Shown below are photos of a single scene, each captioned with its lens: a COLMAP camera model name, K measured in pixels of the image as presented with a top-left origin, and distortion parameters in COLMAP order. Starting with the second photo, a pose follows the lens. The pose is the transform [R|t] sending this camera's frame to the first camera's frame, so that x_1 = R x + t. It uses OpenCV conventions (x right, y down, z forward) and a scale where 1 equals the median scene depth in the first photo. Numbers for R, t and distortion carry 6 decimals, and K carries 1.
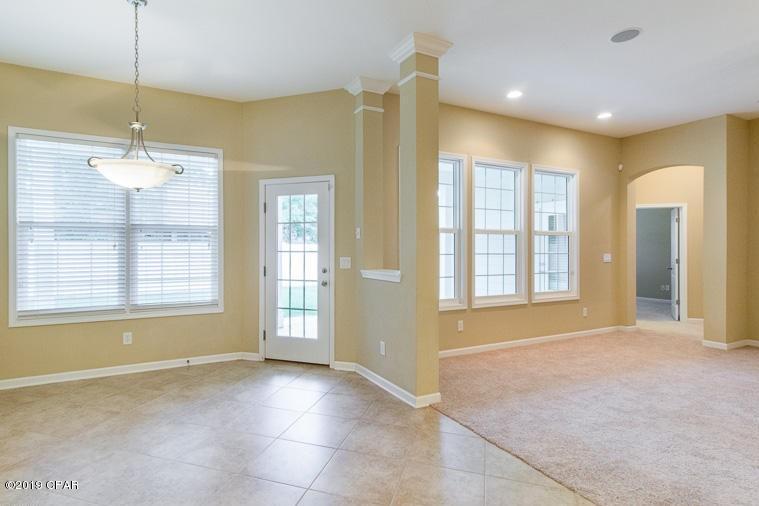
lens RADIAL K [[396.7, 0, 355.6], [0, 396.7, 249.2], [0, 0, 1]] dist [0.001942, 0.000592]
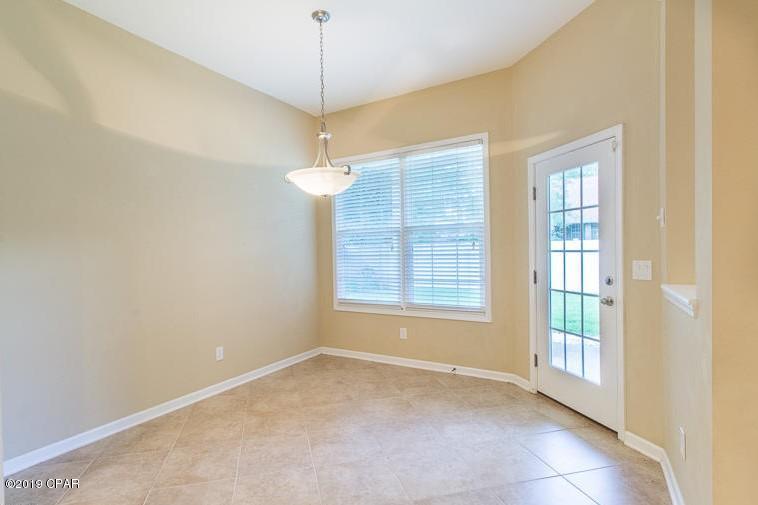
lens RADIAL K [[379.8, 0, 356.3], [0, 379.8, 256.4], [0, 0, 1]] dist [0.001163, 0.000536]
pose [[0.516763, 0.001624, -0.856127, 0.227569], [0.019309, 0.999722, 0.013552, -0.000687], [0.855911, -0.023534, 0.516587, 0.342338]]
